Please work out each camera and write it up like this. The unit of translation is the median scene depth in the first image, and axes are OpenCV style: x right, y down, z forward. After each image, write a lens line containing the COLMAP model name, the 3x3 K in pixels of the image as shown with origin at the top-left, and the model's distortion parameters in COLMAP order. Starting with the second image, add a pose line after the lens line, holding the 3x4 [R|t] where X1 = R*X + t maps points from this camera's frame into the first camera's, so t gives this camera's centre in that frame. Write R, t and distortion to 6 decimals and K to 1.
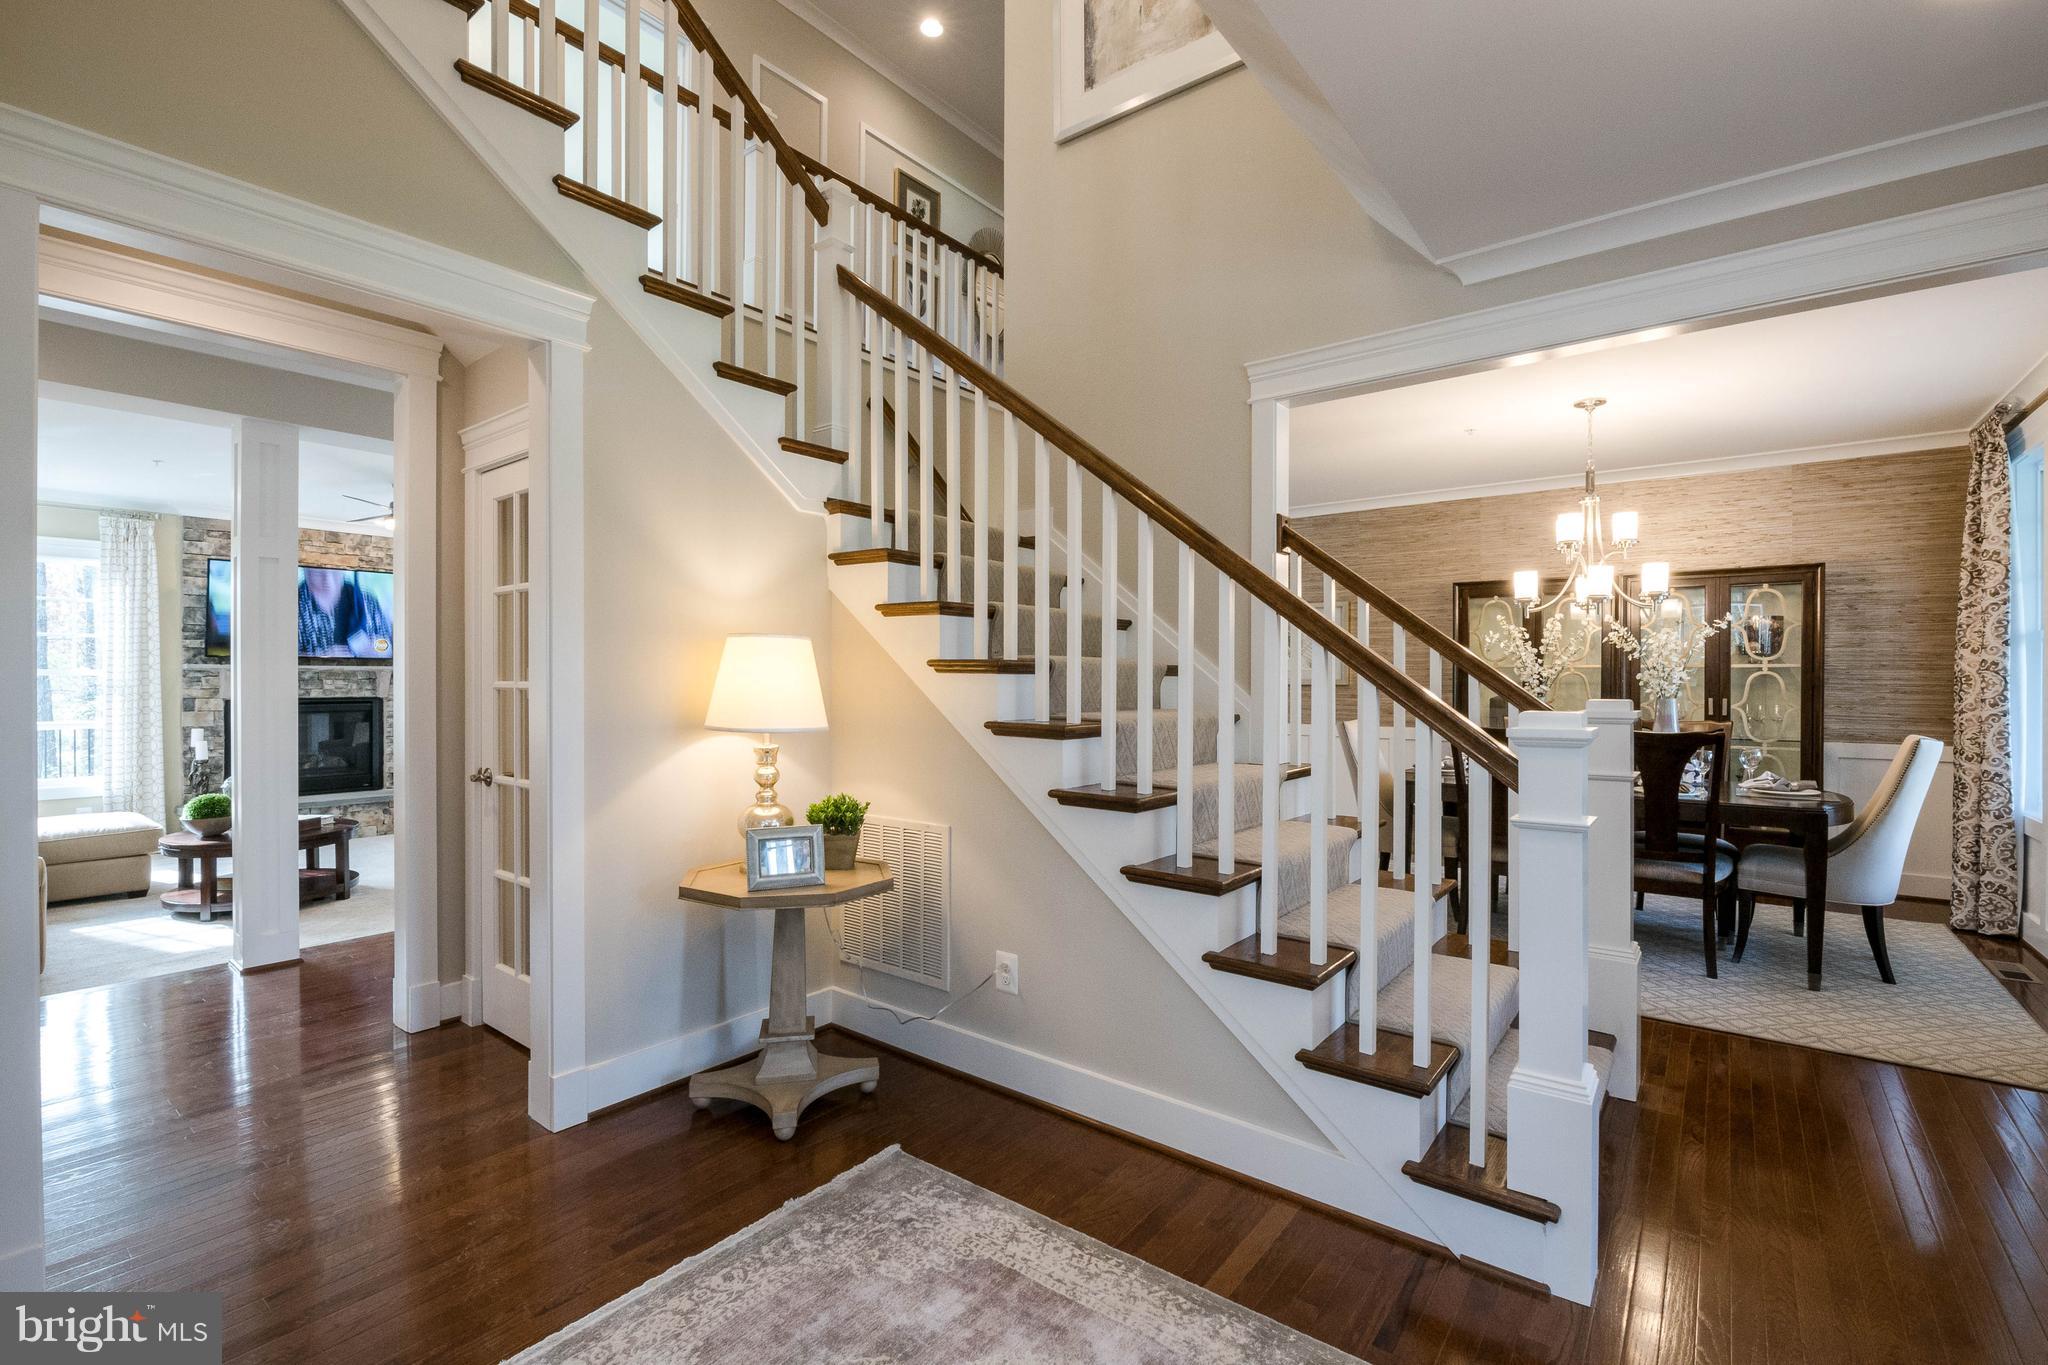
lens RADIAL K [[930.7, 0, 1018.0], [0, 930.7, 674.7], [0, 0, 1]] dist [-0.008162, -0.001792]
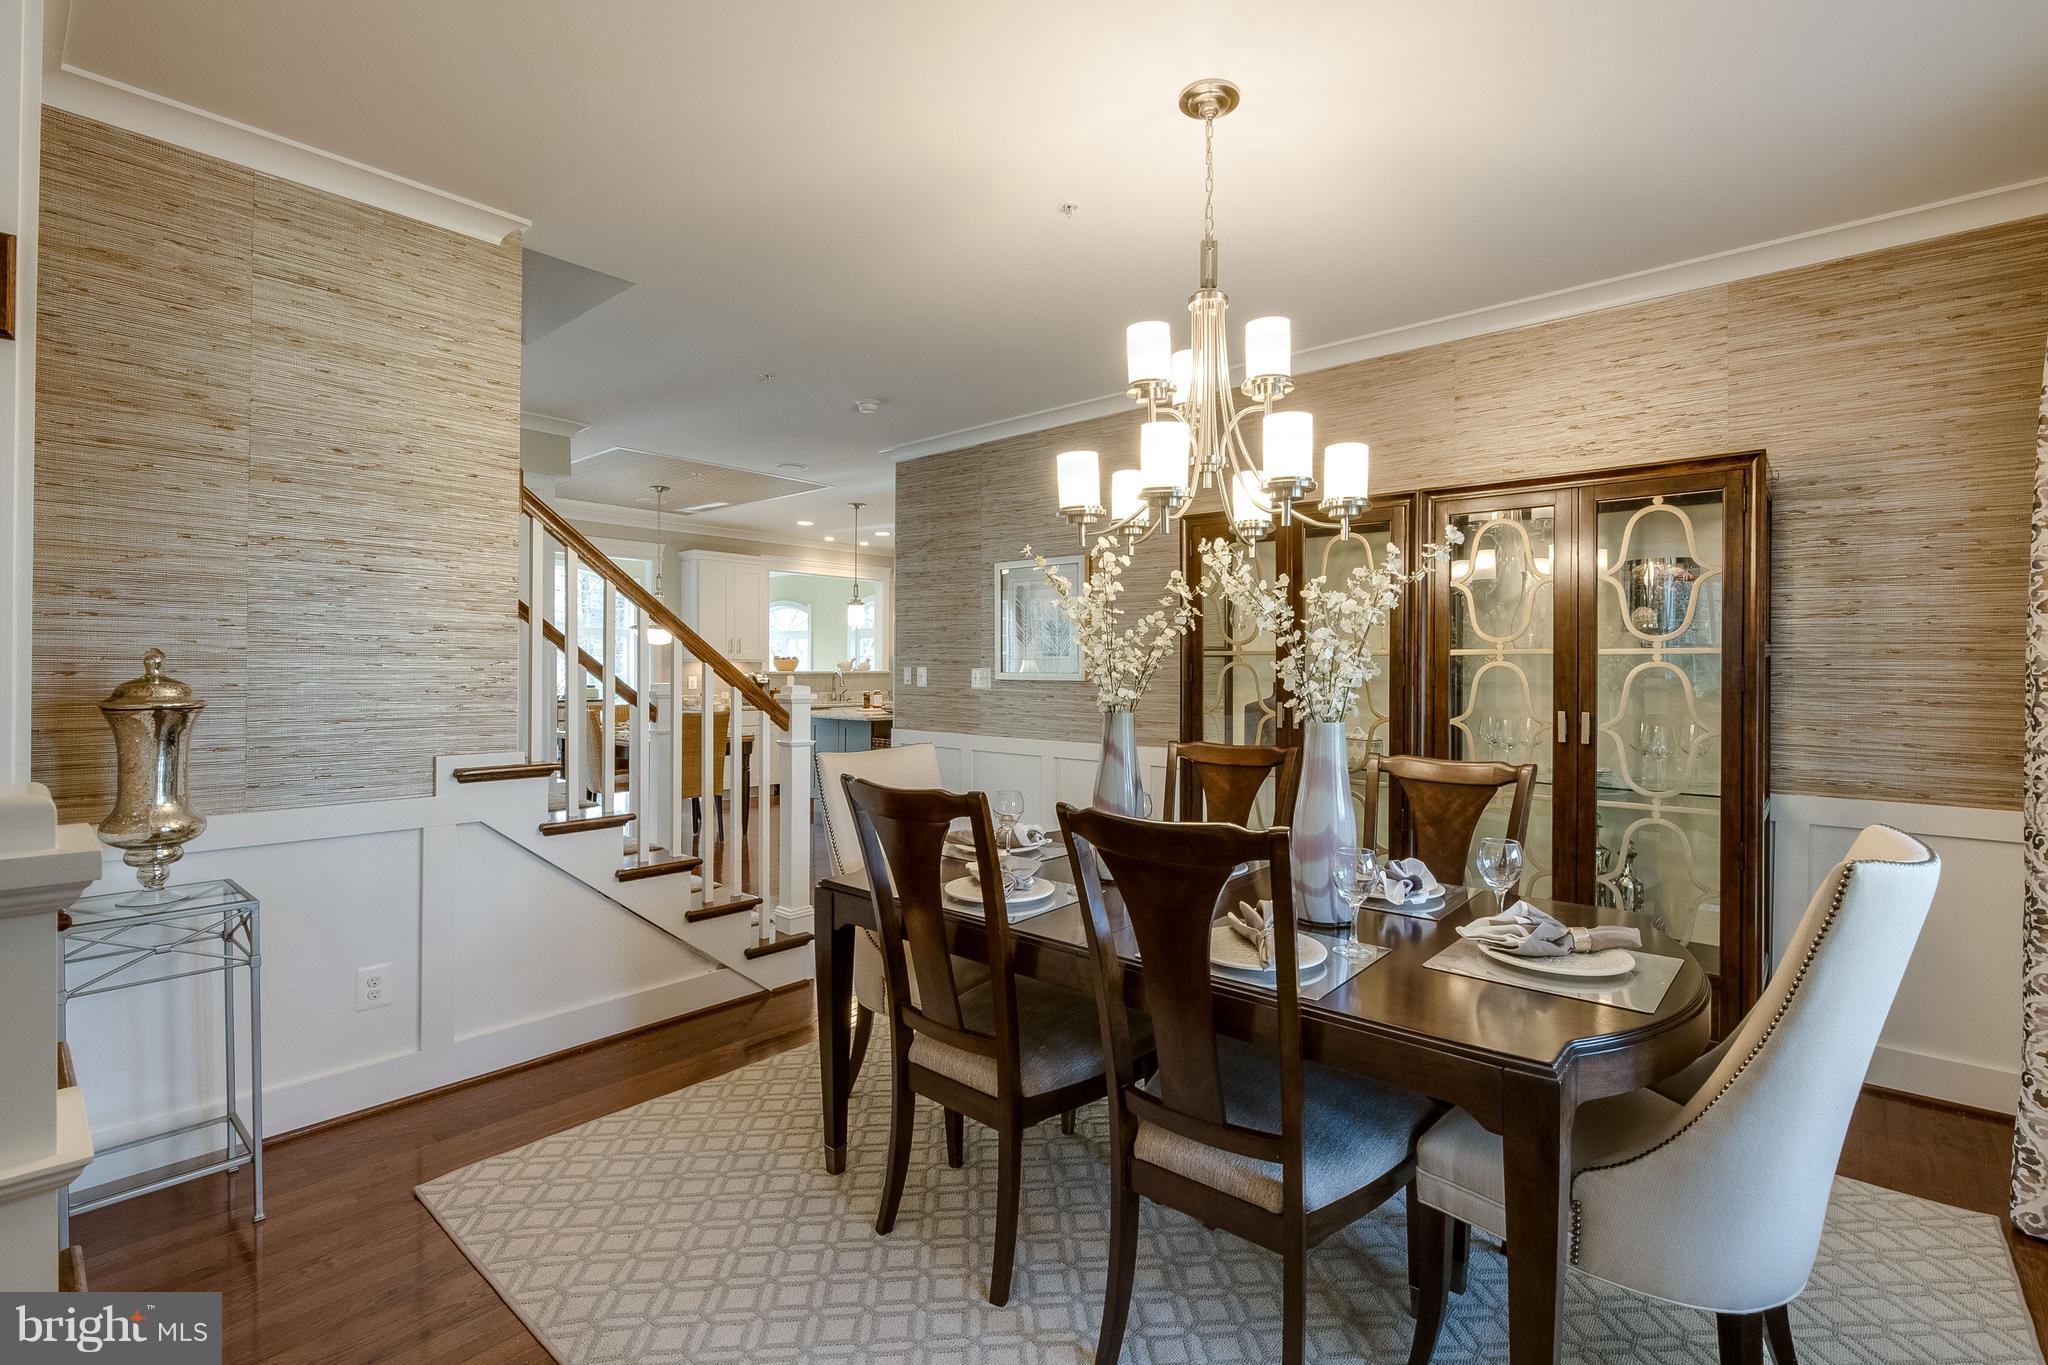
lens RADIAL K [[930.7, 0, 1041.0], [0, 930.7, 663.0], [0, 0, 1]] dist [-0.008162, -0.001792]
pose [[0.997973, 0.004287, -0.063490, 0.485198], [-0.004388, 0.999989, -0.001450, -0.000549], [0.063484, 0.001726, 0.997981, 0.445024]]
